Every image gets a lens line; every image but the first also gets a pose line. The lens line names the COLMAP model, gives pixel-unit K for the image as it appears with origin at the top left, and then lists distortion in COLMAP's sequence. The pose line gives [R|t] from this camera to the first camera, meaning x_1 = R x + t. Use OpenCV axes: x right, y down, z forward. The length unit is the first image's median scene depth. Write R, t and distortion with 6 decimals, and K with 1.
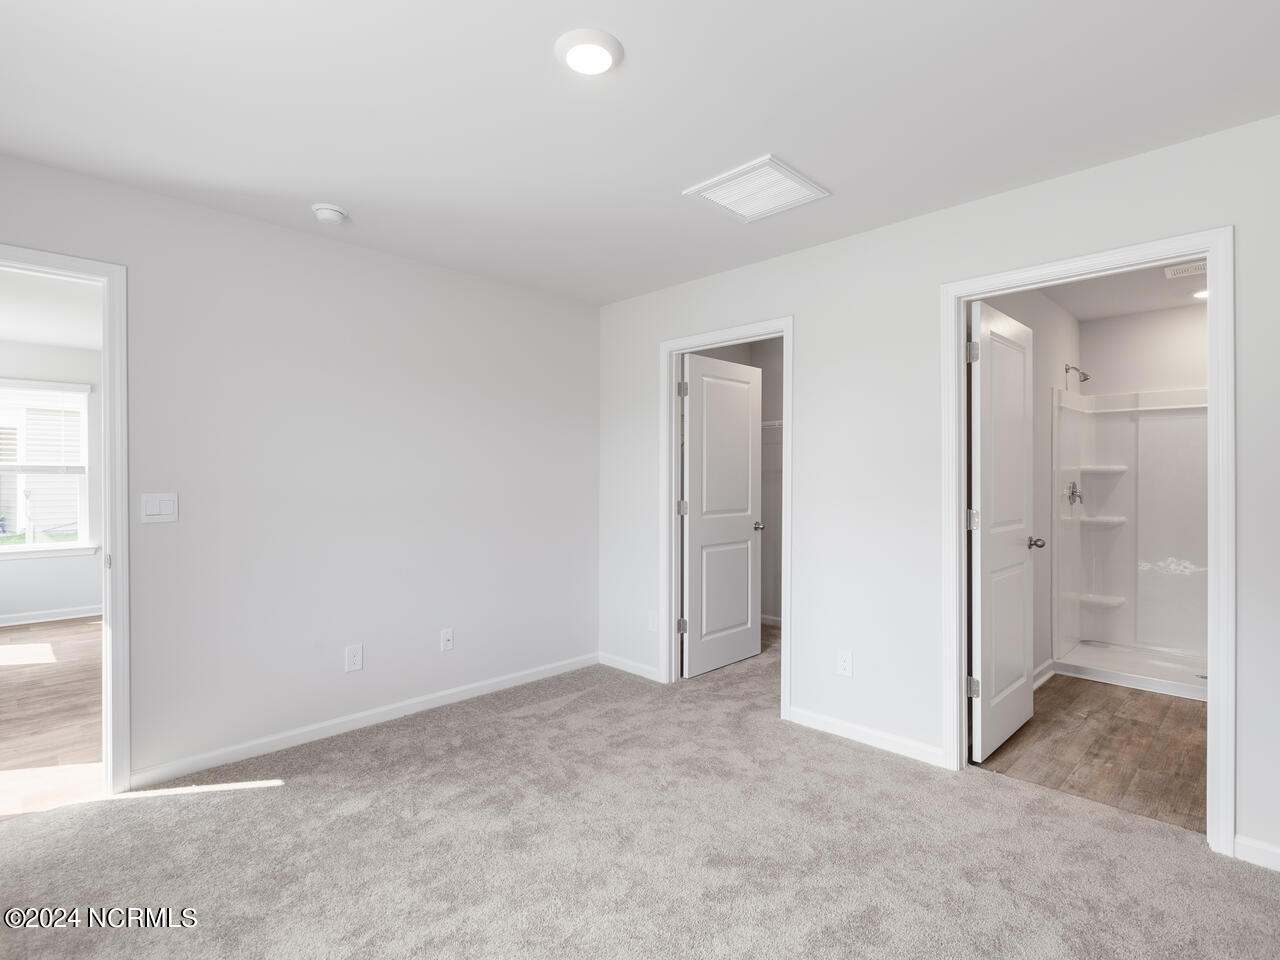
lens RADIAL K [[643.0, 0, 643.6], [0, 643.0, 481.8], [0, 0, 1]] dist [0.000437, -0.000068]
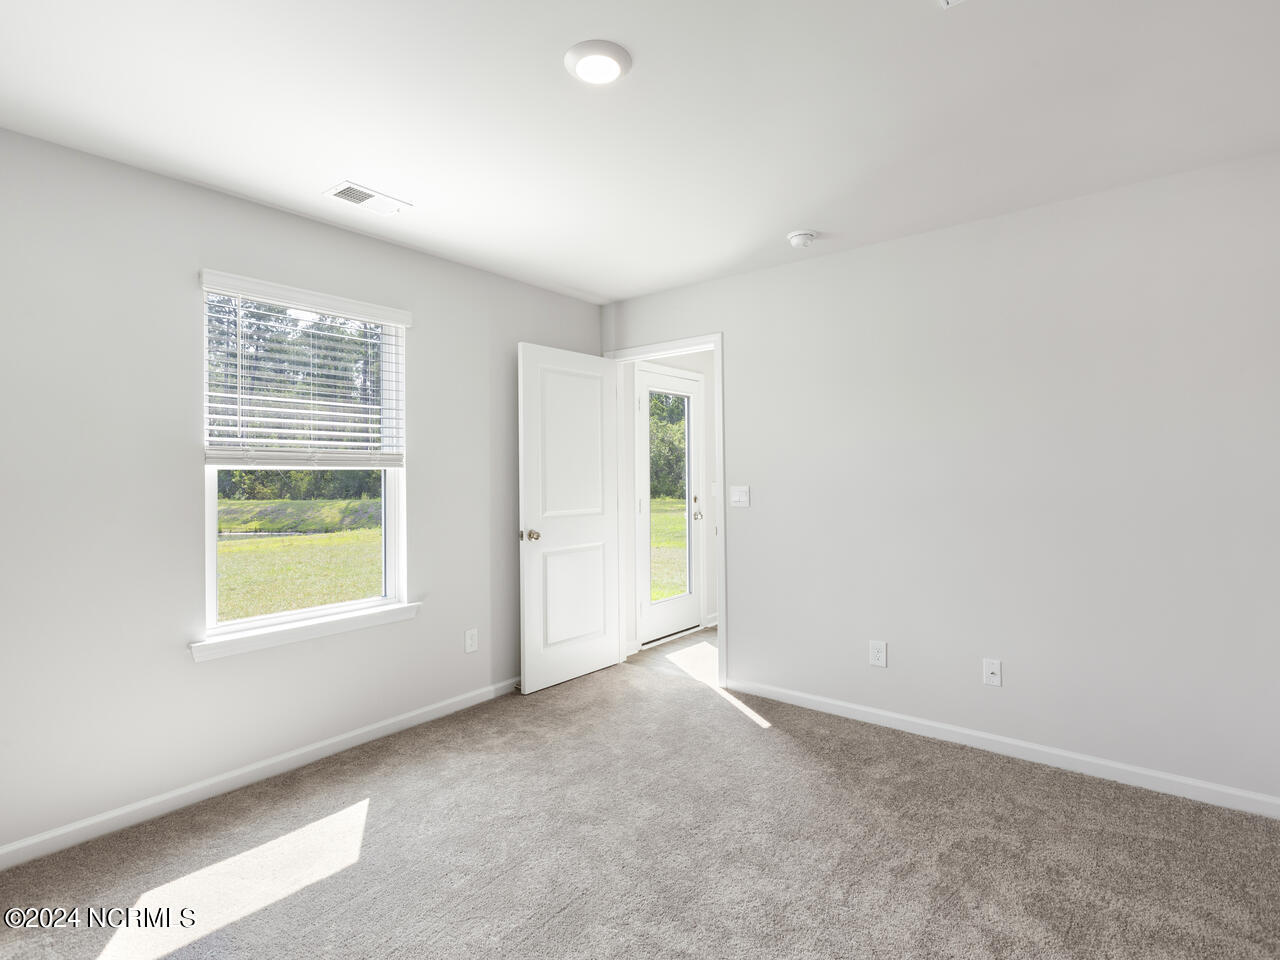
lens RADIAL K [[643.0, 0, 644.7], [0, 643.0, 472.2], [0, 0, 1]] dist [0.000437, -0.000068]
pose [[0.093201, -0.006275, -0.995628, 0.619269], [0.004793, 0.999971, -0.005854, -0.005976], [0.995636, -0.004227, 0.093229, 0.652641]]
